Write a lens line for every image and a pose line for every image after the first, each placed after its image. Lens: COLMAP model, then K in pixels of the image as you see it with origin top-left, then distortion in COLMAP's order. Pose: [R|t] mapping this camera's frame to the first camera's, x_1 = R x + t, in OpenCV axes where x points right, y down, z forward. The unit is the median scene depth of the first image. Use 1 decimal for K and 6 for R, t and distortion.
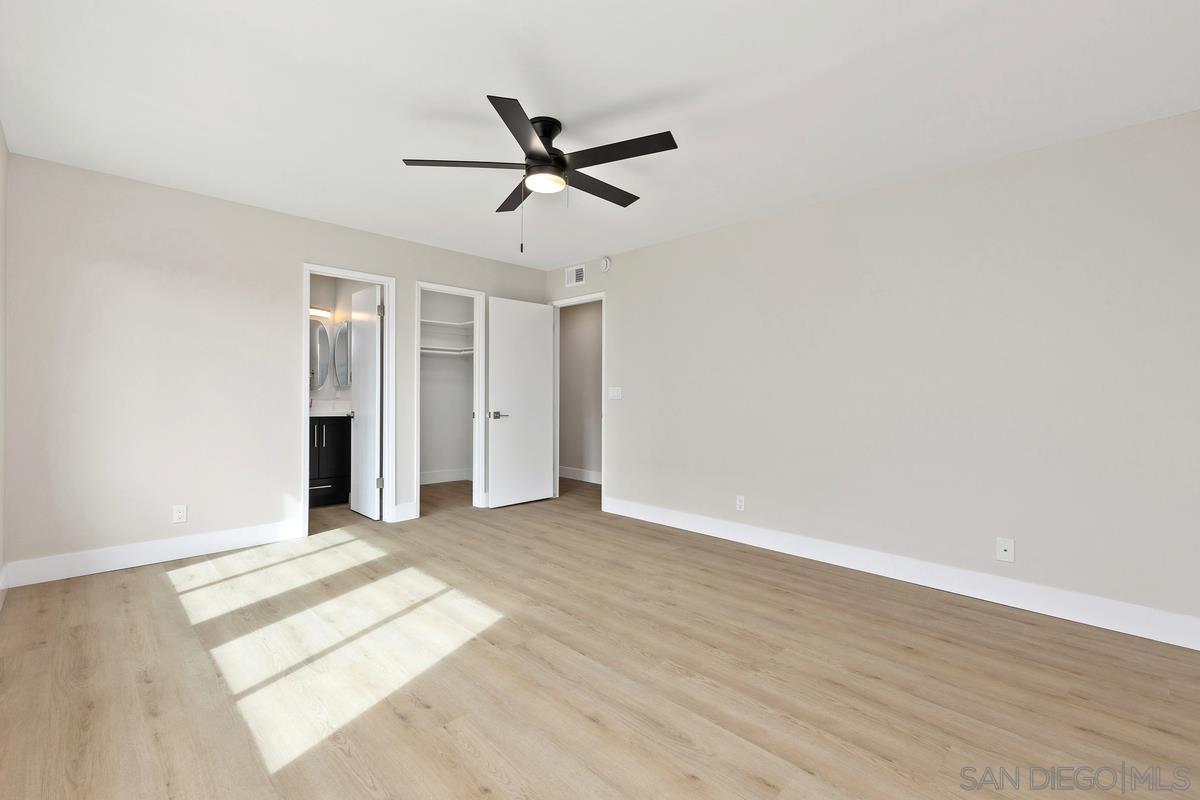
lens RADIAL K [[528.7, 0, 589.3], [0, 528.7, 396.4], [0, 0, 1]] dist [-0.000463, -0.000404]
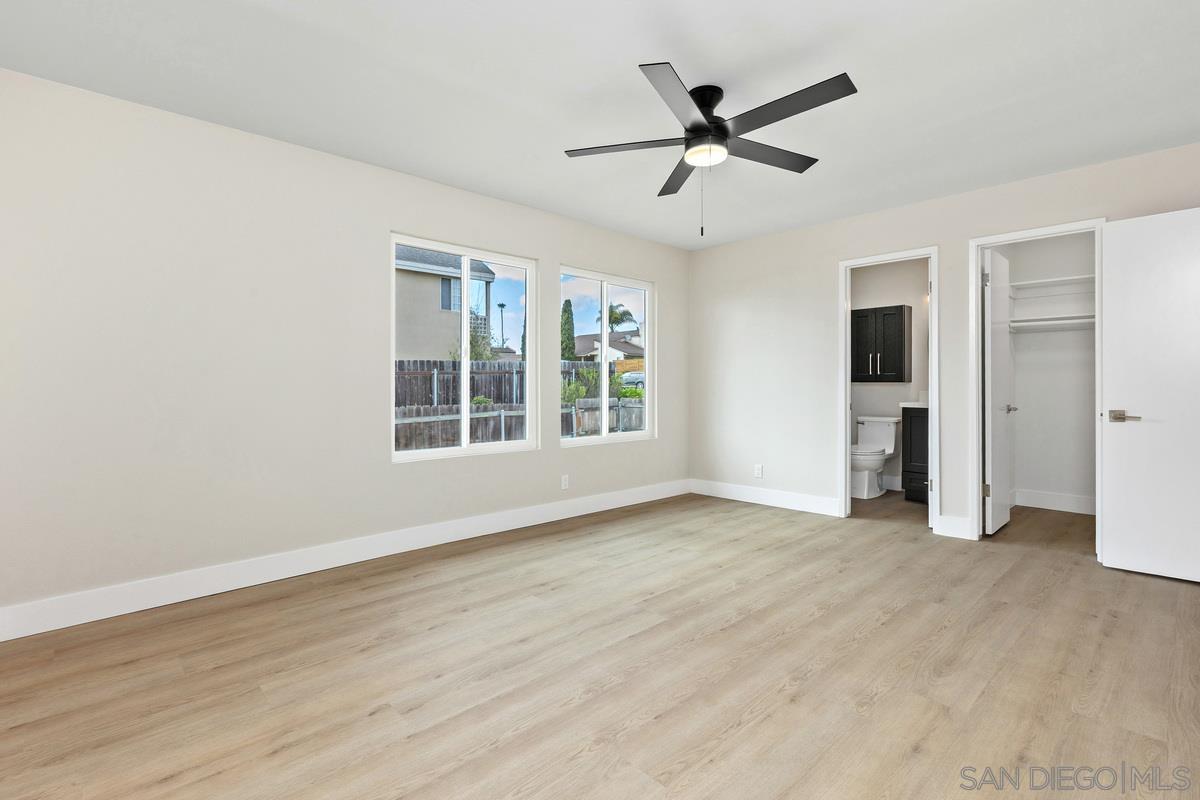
lens RADIAL K [[528.7, 0, 595.5], [0, 528.7, 397.5], [0, 0, 1]] dist [-0.000463, -0.000404]
pose [[-0.002346, 0.015279, -0.999881, 0.773916], [-0.001949, 0.999881, 0.015283, 0.010031], [0.999995, 0.001985, -0.002316, 0.725695]]
